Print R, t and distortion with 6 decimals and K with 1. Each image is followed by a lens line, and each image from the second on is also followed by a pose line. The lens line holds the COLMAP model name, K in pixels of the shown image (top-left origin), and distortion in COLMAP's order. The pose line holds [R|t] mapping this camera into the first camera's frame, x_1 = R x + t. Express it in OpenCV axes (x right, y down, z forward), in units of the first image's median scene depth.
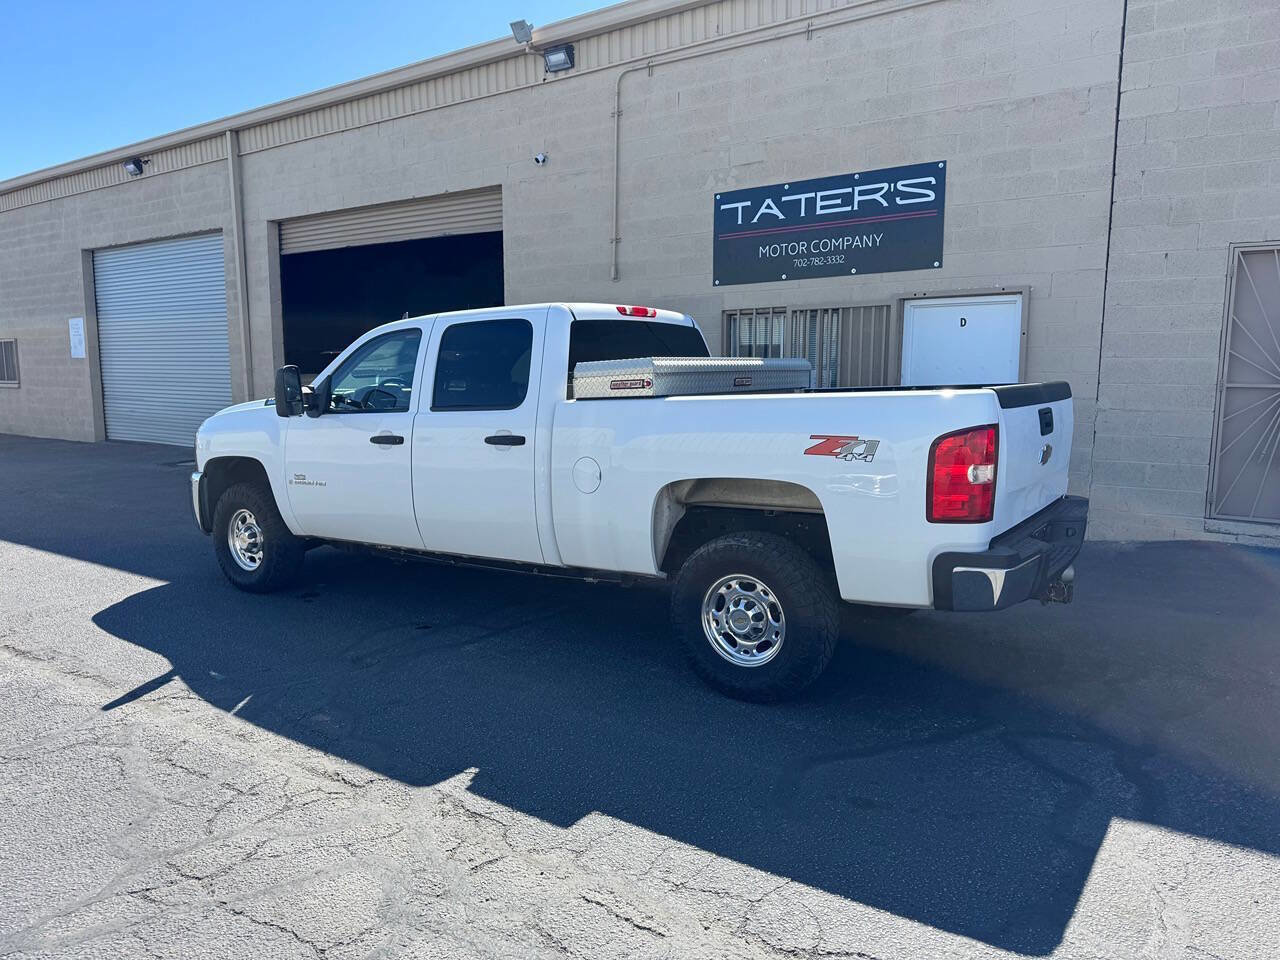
lens RADIAL K [[903.5, 0, 629.0], [0, 903.5, 479.8], [0, 0, 1]] dist [0.089688, -0.126187]
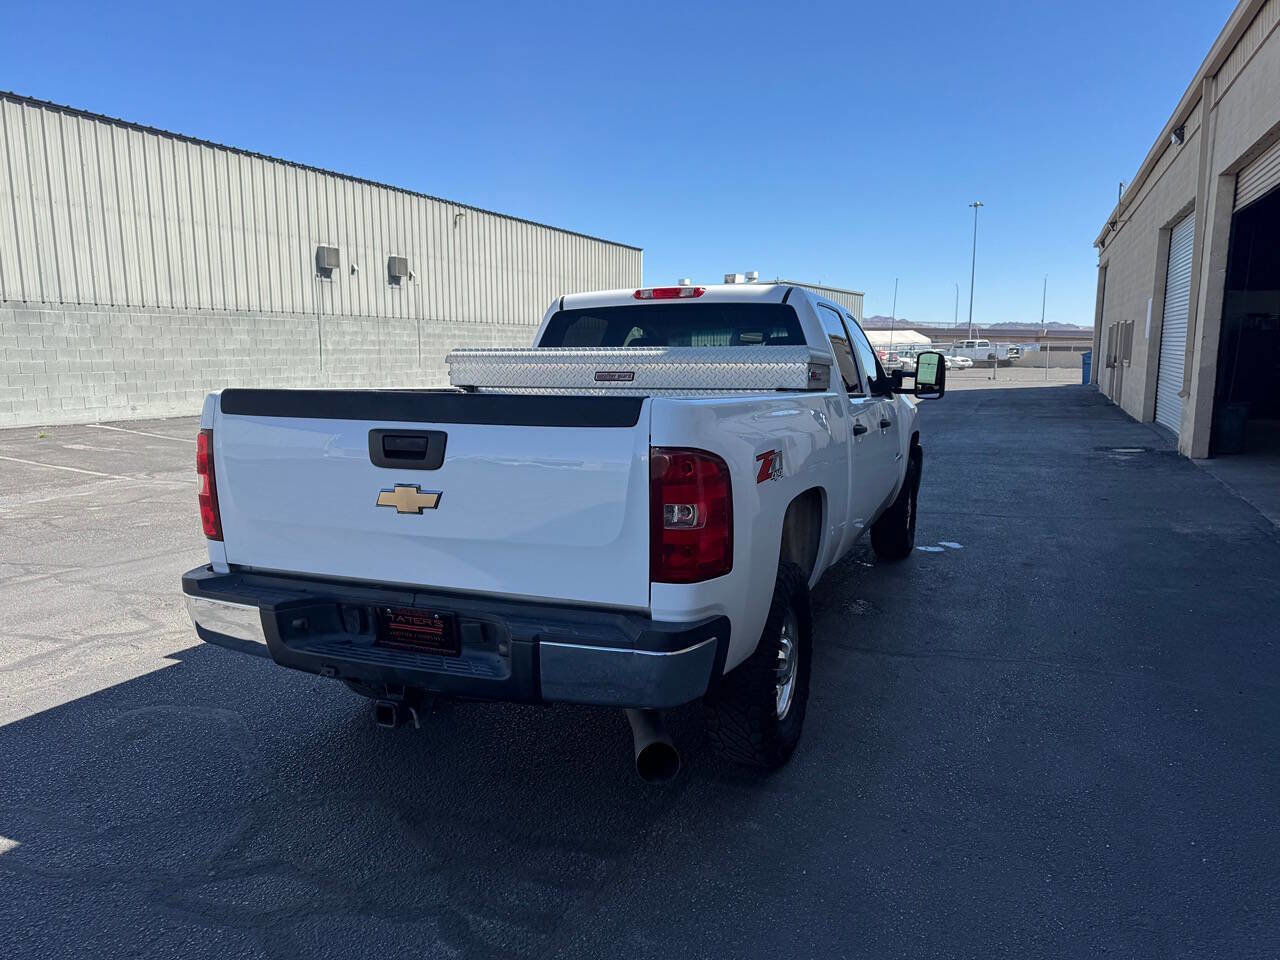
lens RADIAL K [[897.2, 0, 640.0], [0, 897.2, 480.0], [0, 0, 1]] dist [0.085964, -0.116478]
pose [[0.217456, 0.142371, -0.965631, 0.590412], [-0.115756, 0.986085, 0.119319, -0.072895], [0.969182, 0.085831, 0.230910, 0.533189]]
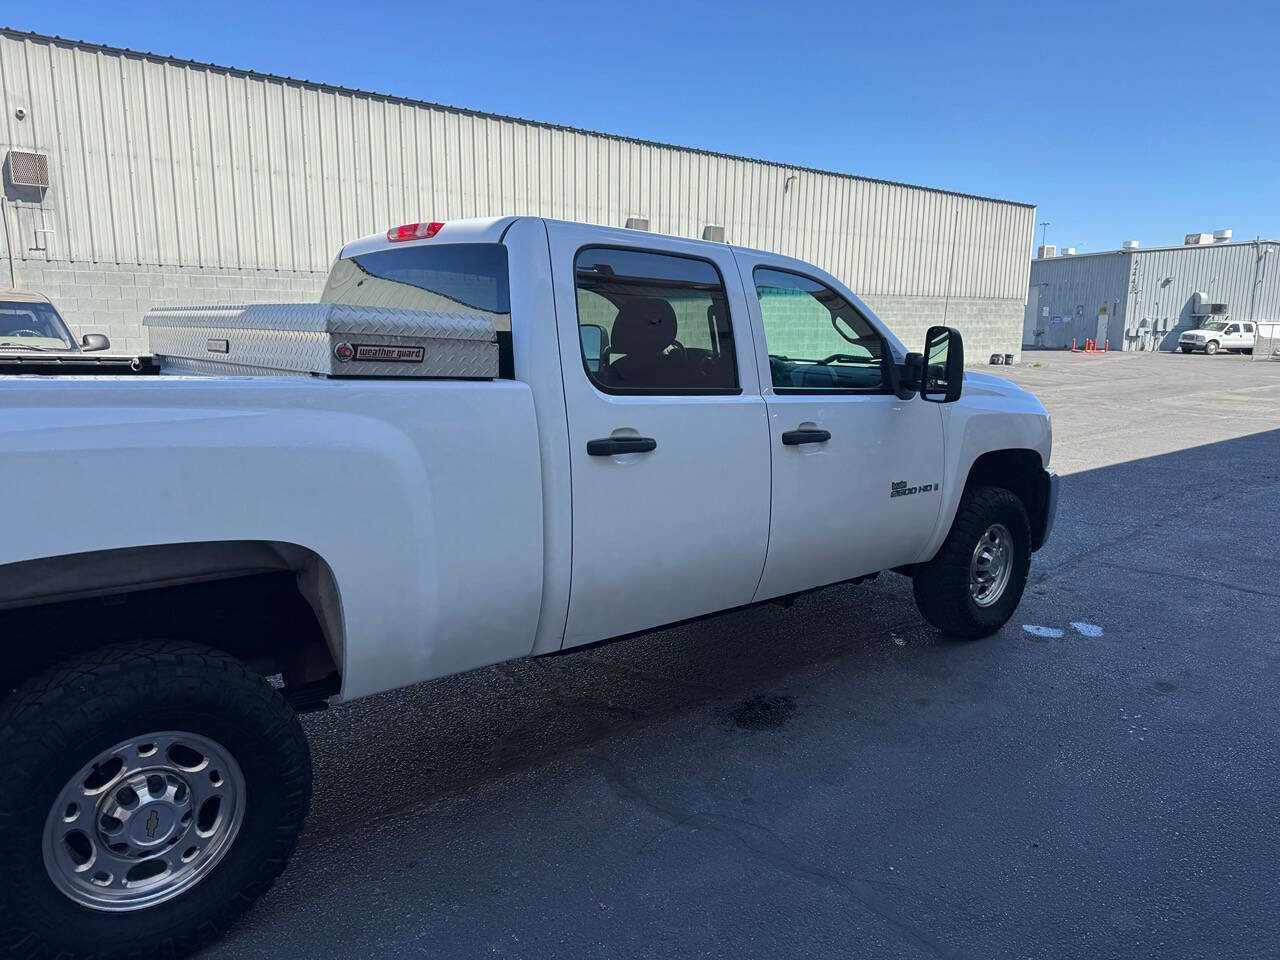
lens RADIAL K [[908.8, 0, 640.4], [0, 908.8, 468.2], [0, 0, 1]] dist [0.080252, -0.089830]
pose [[-0.235319, 0.154584, -0.959546, 0.407837], [-0.127538, 0.973822, 0.188161, -0.112839], [0.963514, 0.166656, -0.209443, 0.886669]]
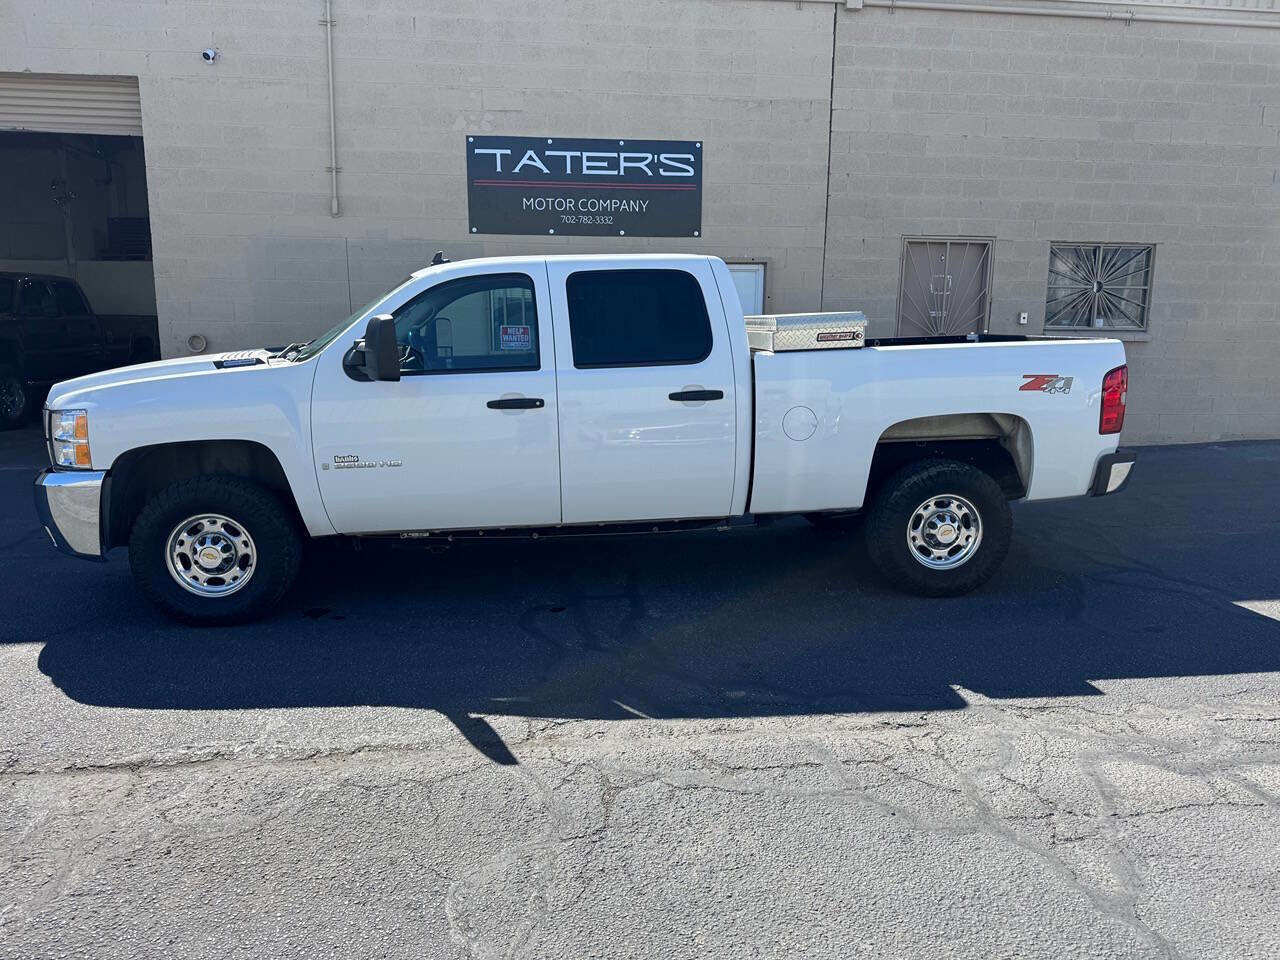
lens RADIAL K [[902.8, 0, 651.1], [0, 902.8, 479.7], [0, 0, 1]] dist [0.091130, -0.112857]
pose [[0.740954, -0.105743, 0.663179, -0.503040], [0.073231, 0.994359, 0.076730, -0.018992], [-0.667551, -0.008288, 0.744518, 0.184855]]
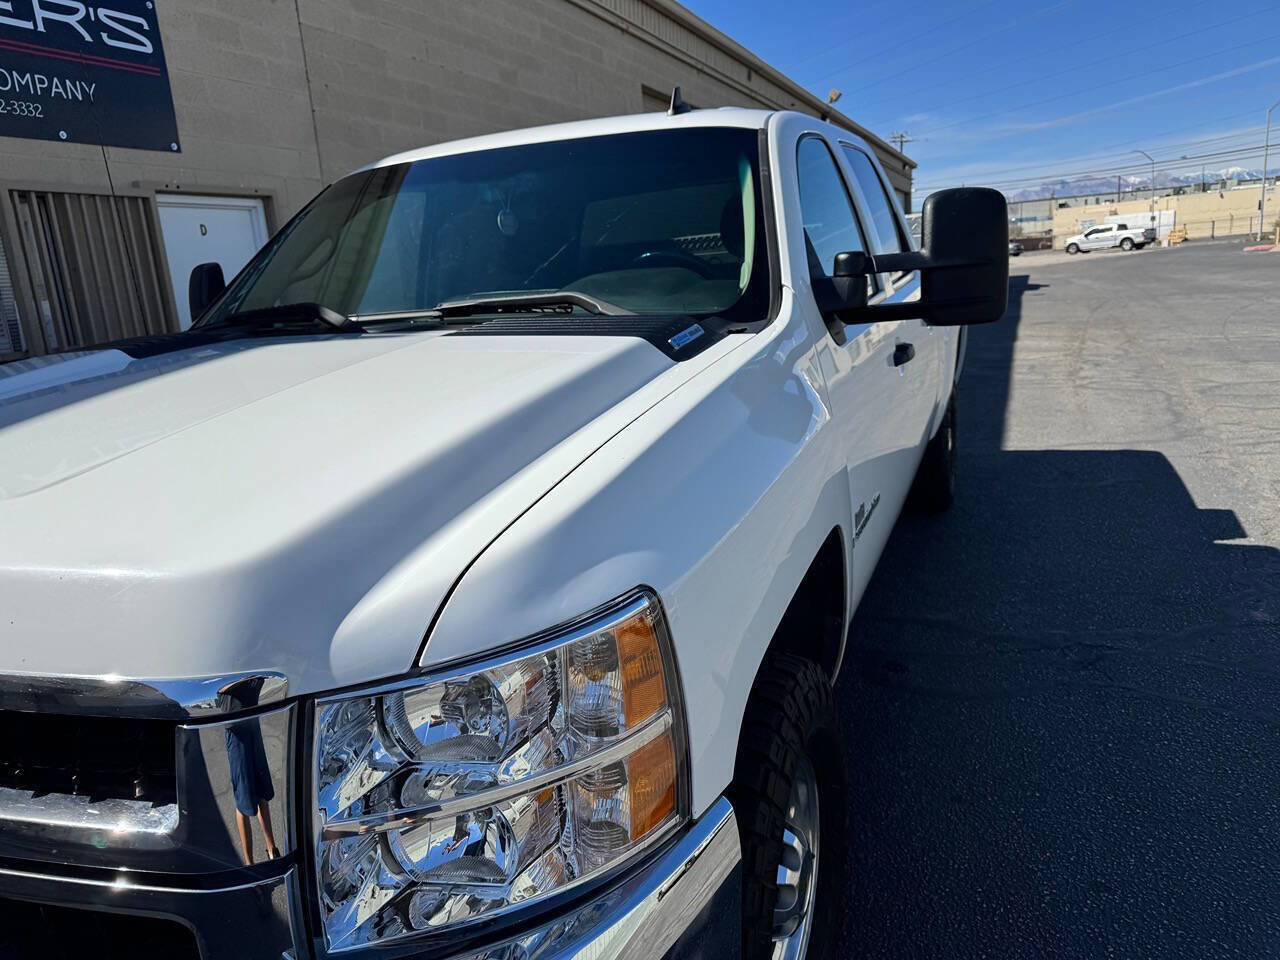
lens RADIAL K [[913.8, 0, 640.0], [0, 913.8, 480.0], [0, 0, 1]] dist [-0.005637, -0.002998]
pose [[-0.220865, -0.197820, 0.955032, -0.498241], [0.191743, 0.951297, 0.241390, -0.087372], [-0.956270, 0.236435, -0.172178, 0.840409]]
